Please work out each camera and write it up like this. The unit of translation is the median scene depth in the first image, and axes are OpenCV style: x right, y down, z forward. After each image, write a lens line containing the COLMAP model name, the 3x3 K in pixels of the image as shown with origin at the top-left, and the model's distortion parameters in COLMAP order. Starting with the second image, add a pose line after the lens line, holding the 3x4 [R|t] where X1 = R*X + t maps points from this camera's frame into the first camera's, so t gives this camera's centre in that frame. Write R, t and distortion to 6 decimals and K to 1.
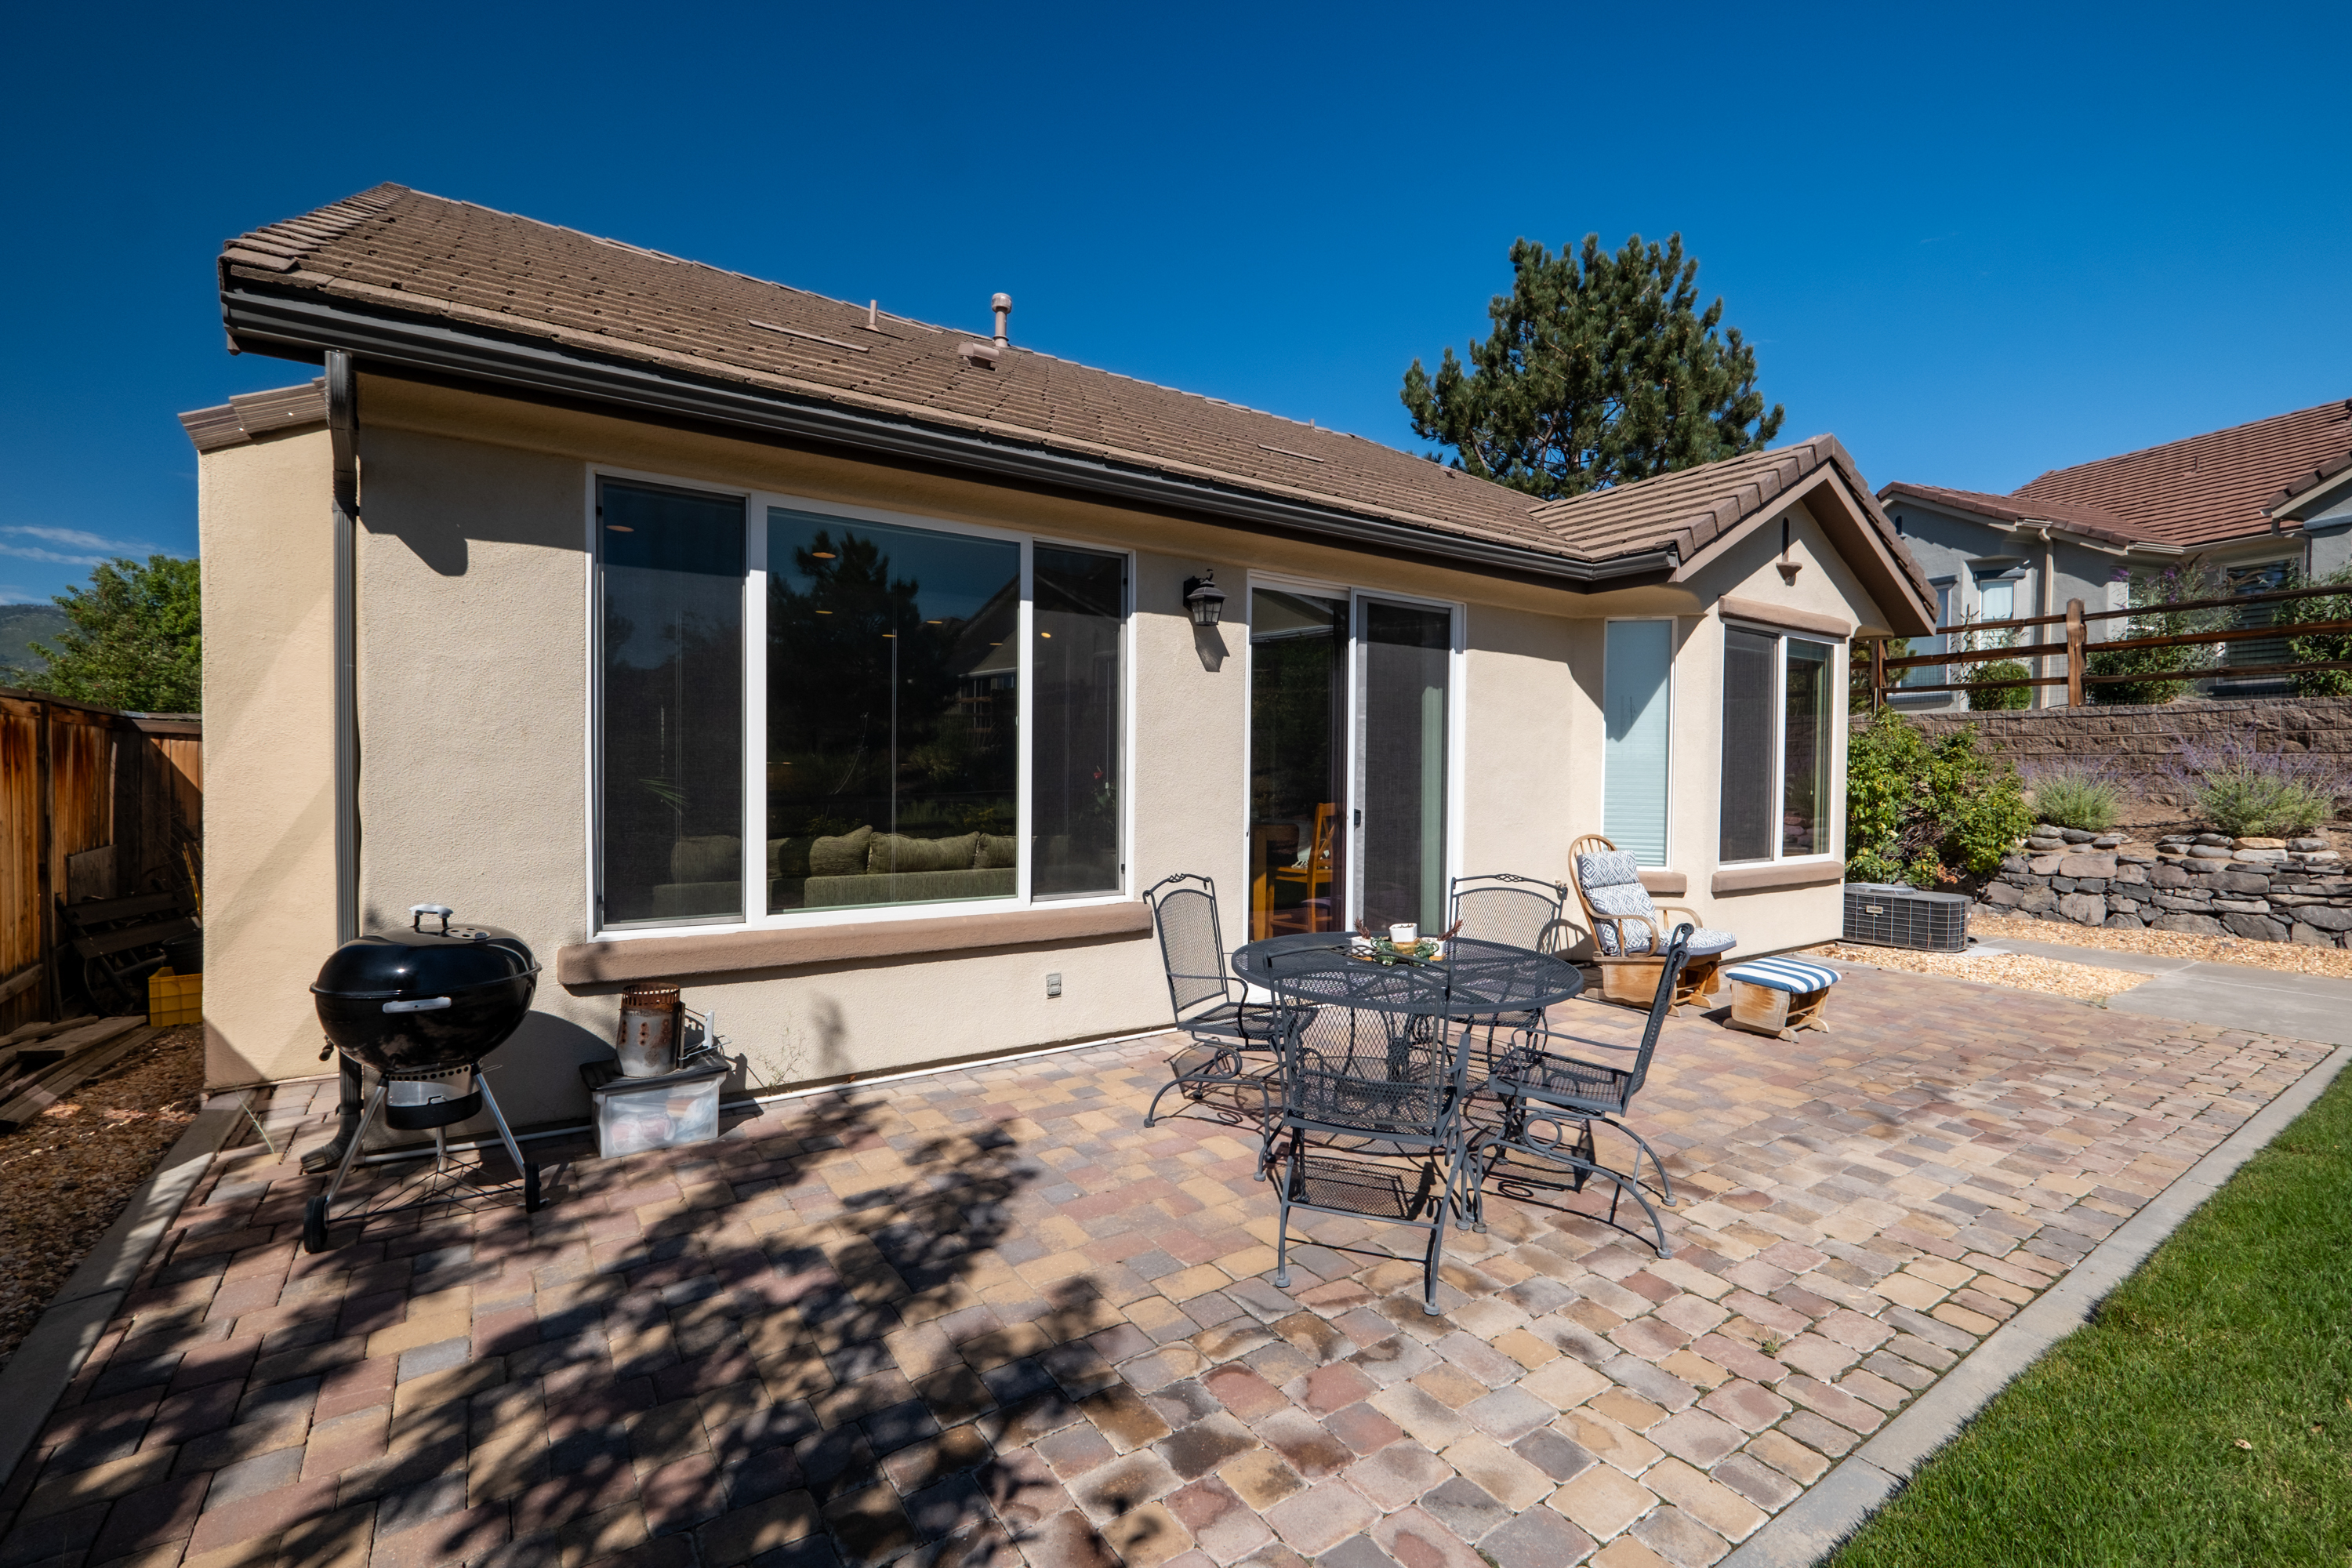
lens RADIAL K [[1013.7, 0, 1176.0], [0, 1013.7, 784.0], [0, 0, 1]] dist [-0.010082, 0.000117]
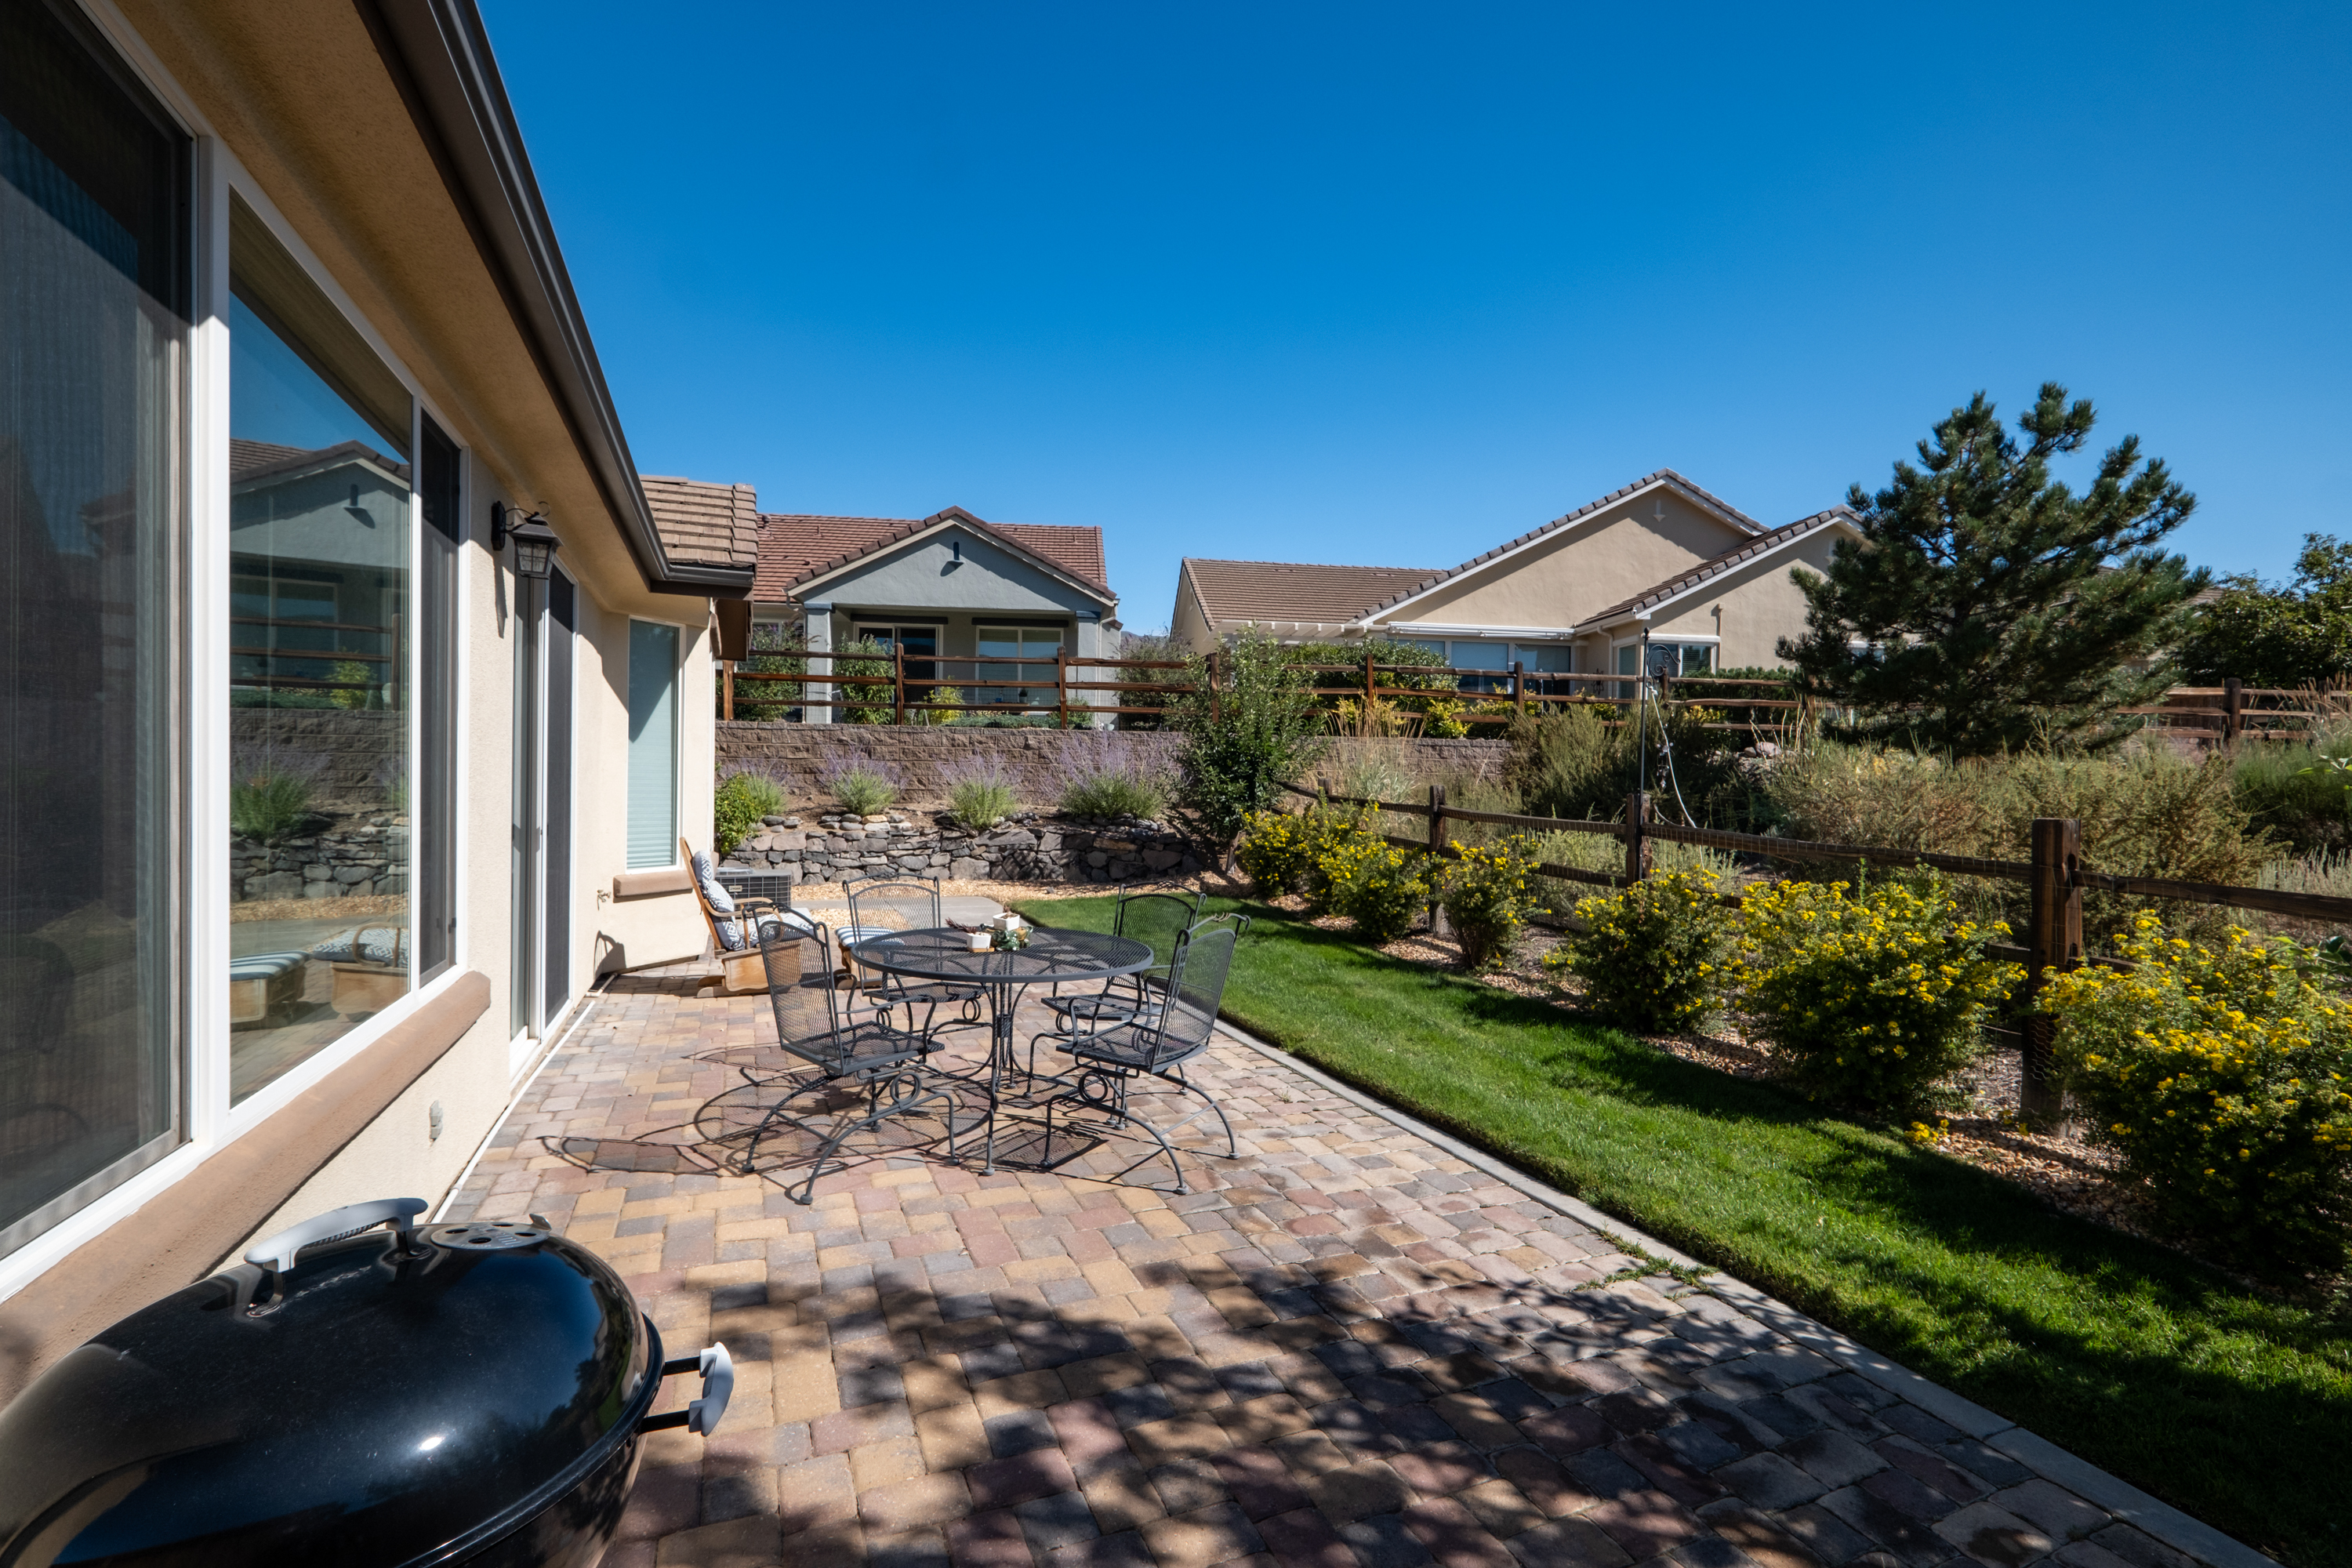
lens RADIAL K [[1025.0, 0, 1175.1], [0, 1025.0, 789.2], [0, 0, 1]] dist [-0.001932, -0.000637]
pose [[0.183287, -0.014906, 0.982946, -0.916342], [0.001210, 0.999888, 0.014937, -0.023112], [-0.983059, -0.001548, 0.183284, 0.617830]]
